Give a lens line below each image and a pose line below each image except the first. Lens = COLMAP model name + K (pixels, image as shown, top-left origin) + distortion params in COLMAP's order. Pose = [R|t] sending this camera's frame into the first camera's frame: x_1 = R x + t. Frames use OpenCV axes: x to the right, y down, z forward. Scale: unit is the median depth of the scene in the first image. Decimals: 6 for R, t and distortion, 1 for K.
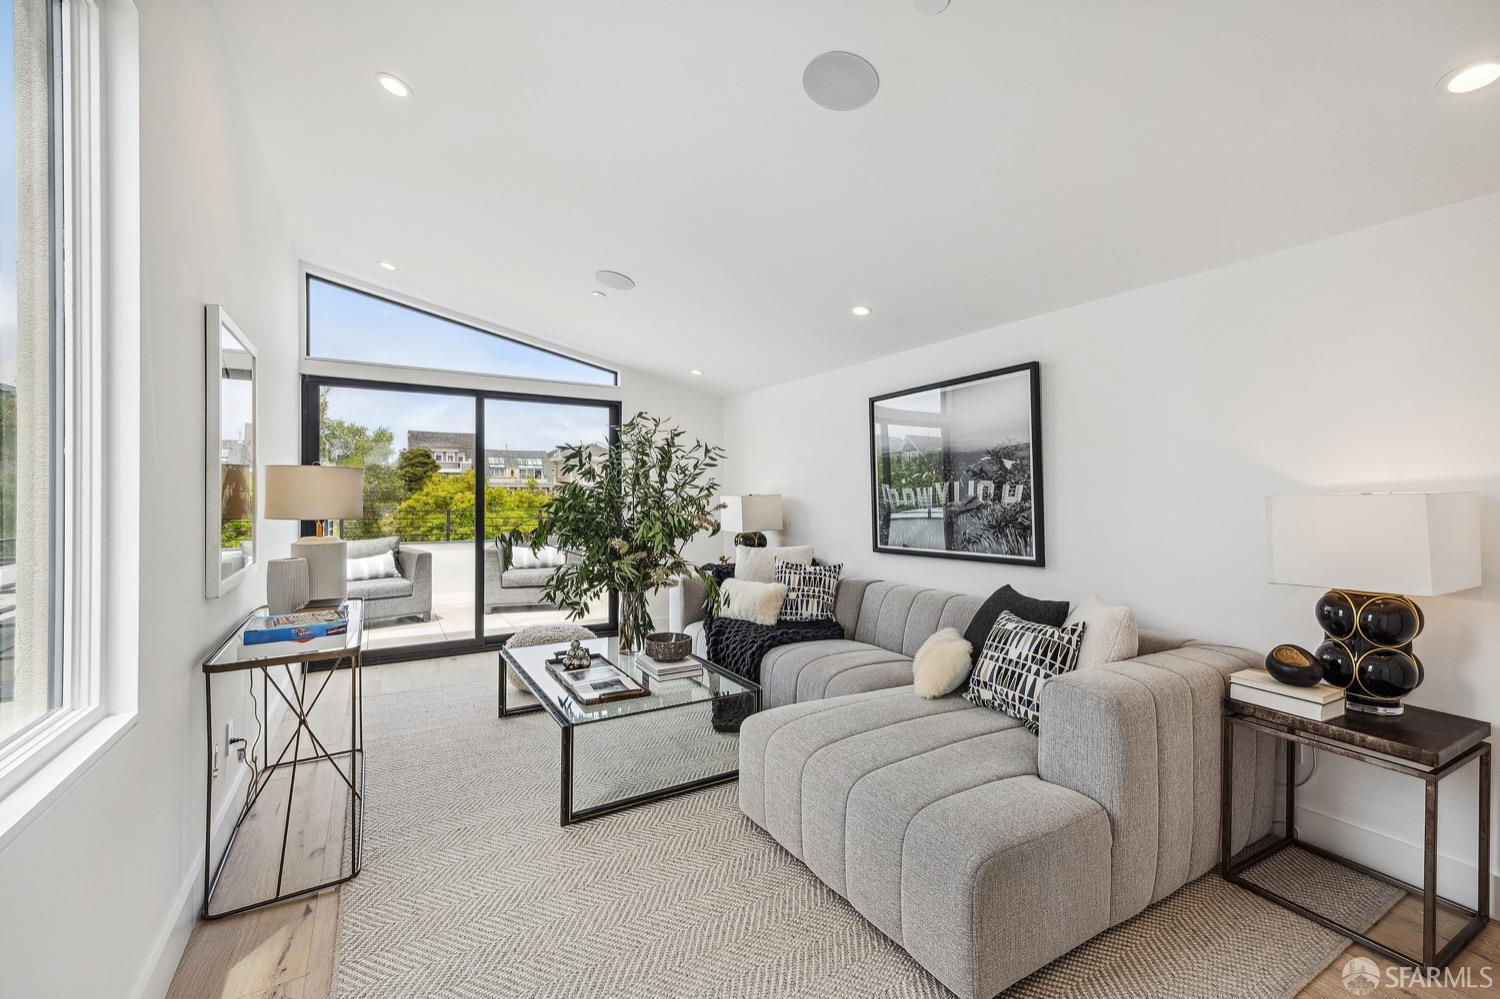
lens RADIAL K [[626.1, 0, 746.2], [0, 626.1, 491.7], [0, 0, 1]] dist [0.013249, -0.000003]
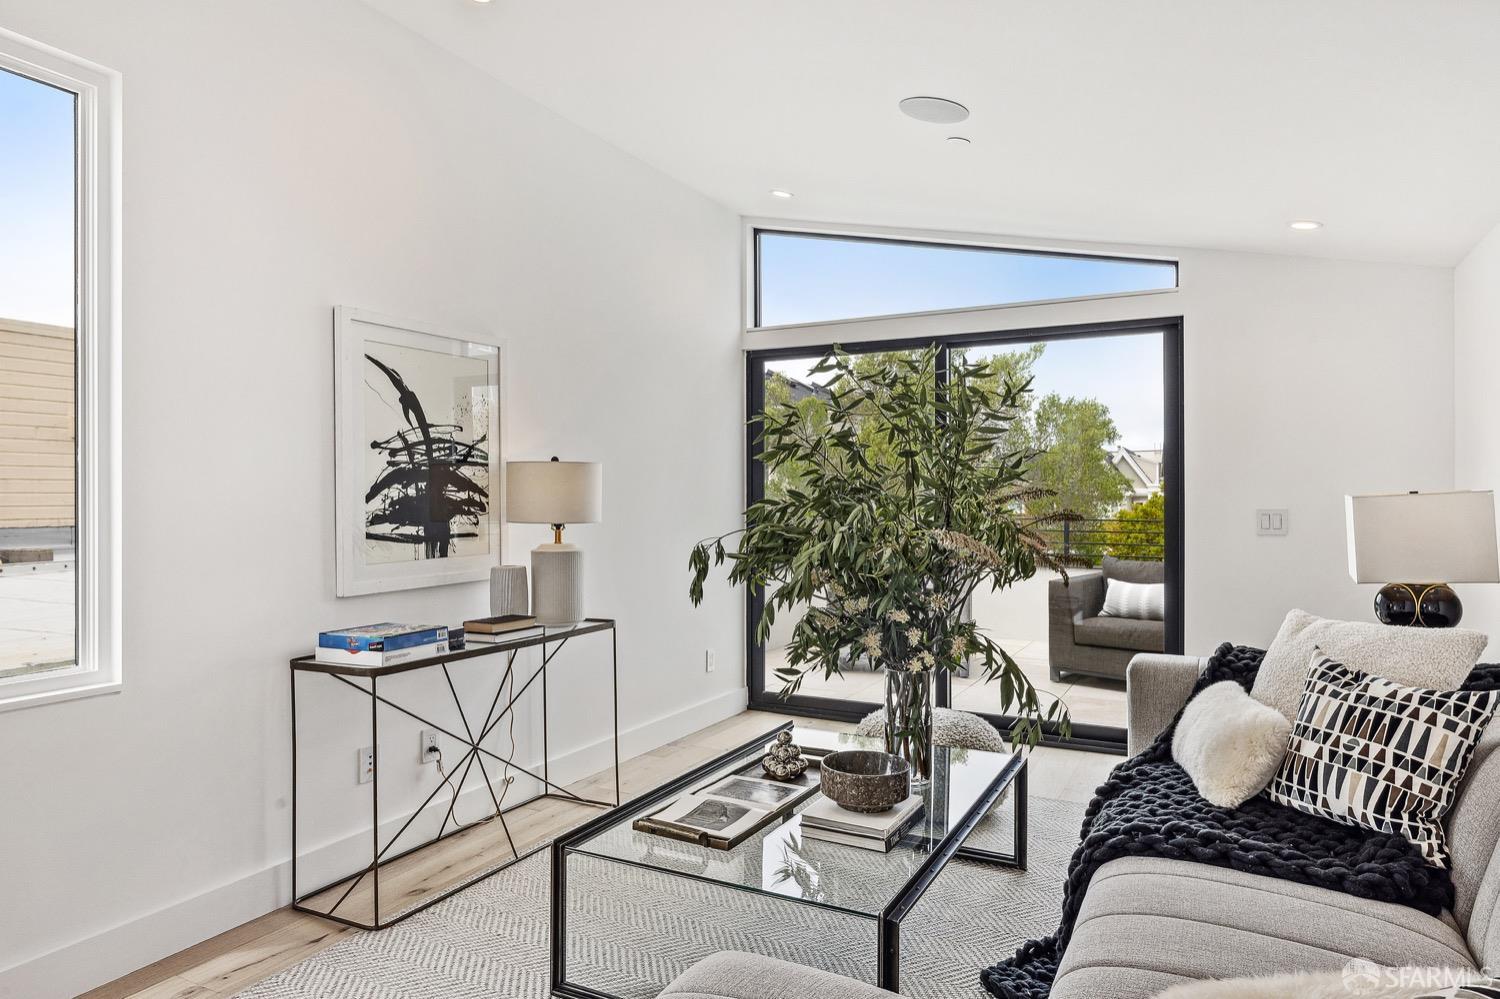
lens RADIAL K [[930.9, 0, 750.0], [0, 930.9, 499.5], [0, 0, 1]] dist [-0.000370, 0.000510]
pose [[0.521697, 0.000400, -0.853131, 0.350306], [0.005302, 0.999979, 0.003711, 0.005326], [0.853115, -0.006459, 0.521683, 0.361492]]
